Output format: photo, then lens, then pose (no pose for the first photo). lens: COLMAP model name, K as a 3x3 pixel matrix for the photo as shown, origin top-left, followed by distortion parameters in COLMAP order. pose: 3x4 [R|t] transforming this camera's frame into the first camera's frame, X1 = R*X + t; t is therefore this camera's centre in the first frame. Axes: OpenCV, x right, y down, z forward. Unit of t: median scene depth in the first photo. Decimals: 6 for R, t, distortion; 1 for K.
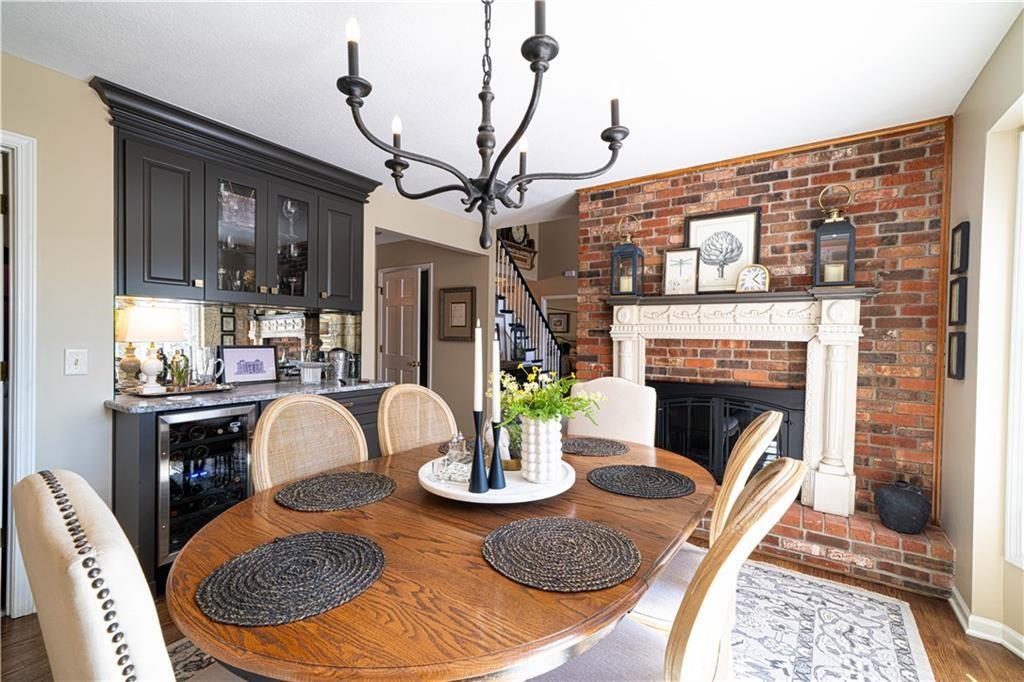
lens RADIAL K [[455.5, 0, 509.7], [0, 455.5, 343.4], [0, 0, 1]] dist [0.001554, 0.000245]
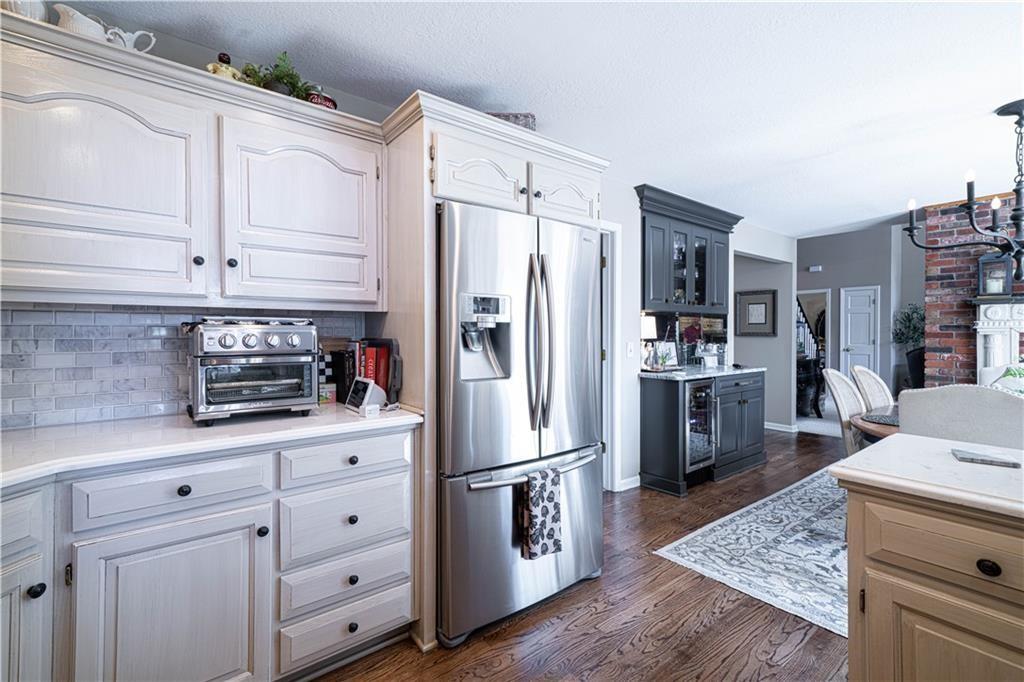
lens RADIAL K [[455.5, 0, 512.5], [0, 455.5, 335.6], [0, 0, 1]] dist [0.001554, 0.000245]
pose [[0.949779, -0.012224, -0.312682, -0.511284], [0.009700, 0.999907, -0.009627, -0.002980], [0.312770, 0.006111, 0.949809, -0.462608]]
